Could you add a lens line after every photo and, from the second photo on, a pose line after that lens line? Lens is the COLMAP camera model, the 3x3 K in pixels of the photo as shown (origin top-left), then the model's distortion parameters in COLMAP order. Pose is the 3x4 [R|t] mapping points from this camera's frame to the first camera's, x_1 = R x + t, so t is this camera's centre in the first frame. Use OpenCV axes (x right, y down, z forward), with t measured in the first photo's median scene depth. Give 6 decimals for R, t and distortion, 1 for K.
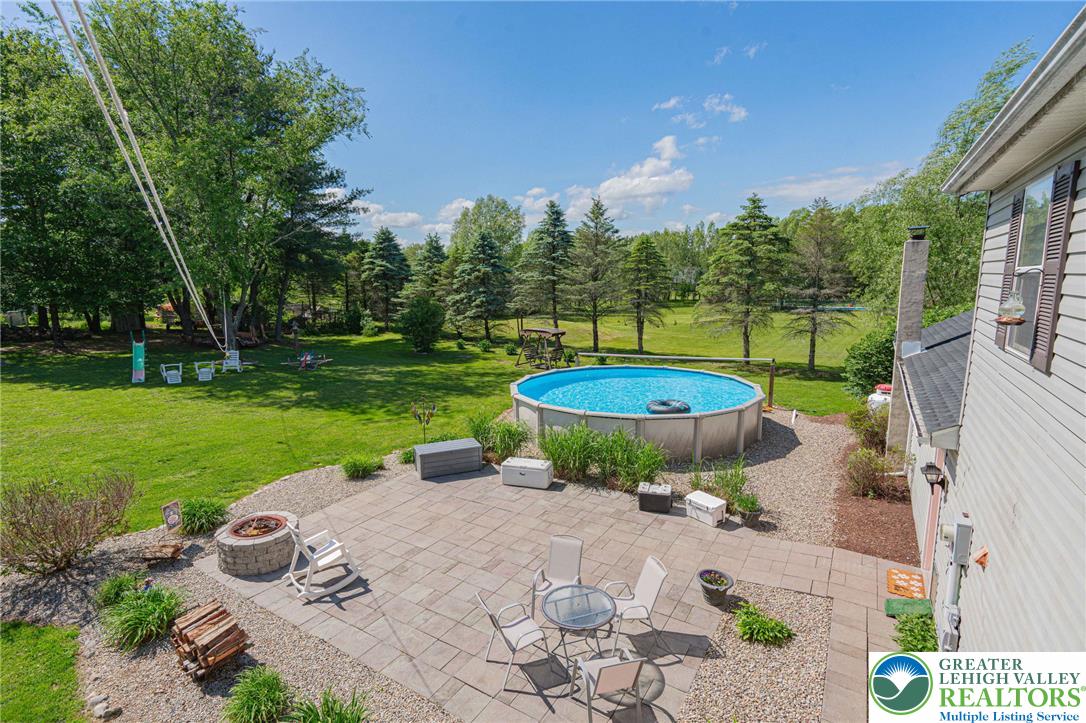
lens RADIAL K [[530.3, 0, 543.0], [0, 530.3, 361.5], [0, 0, 1]] dist [-0.000563, 0.000164]
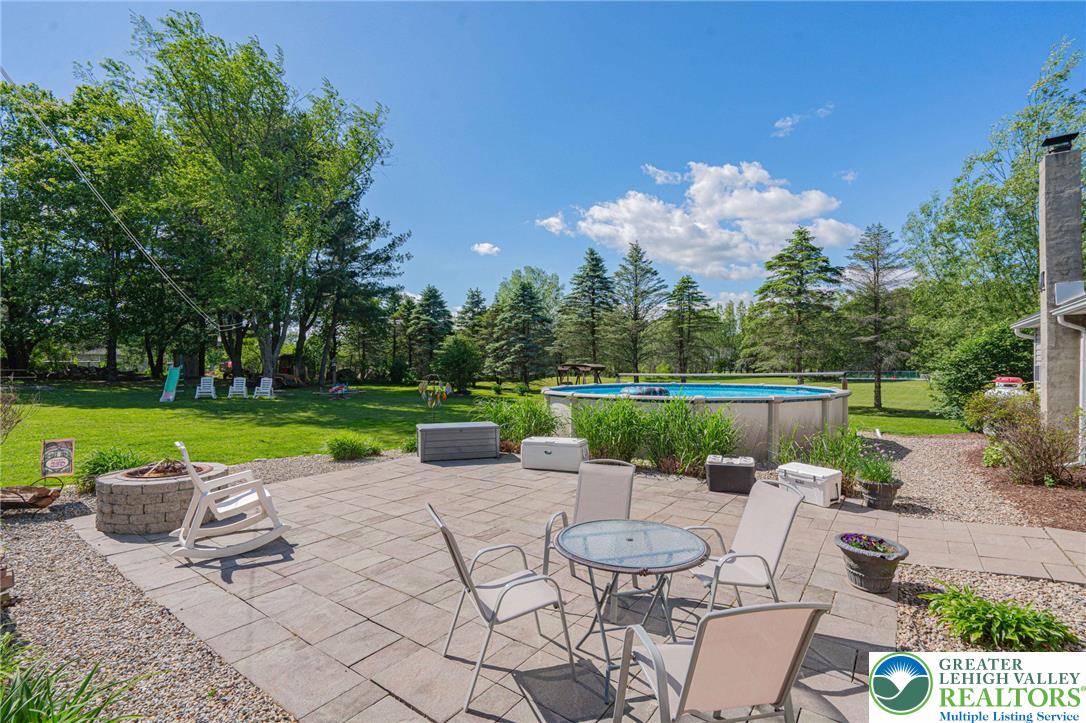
lens RADIAL K [[489.6, 0, 547.7], [0, 489.6, 375.8], [0, 0, 1]] dist [-0.017120, 0.011086]
pose [[0.997187, 0.004371, -0.074827, 0.009964], [-0.015316, 0.989117, -0.146330, 0.161560], [0.073373, 0.147064, 0.986402, 0.225503]]
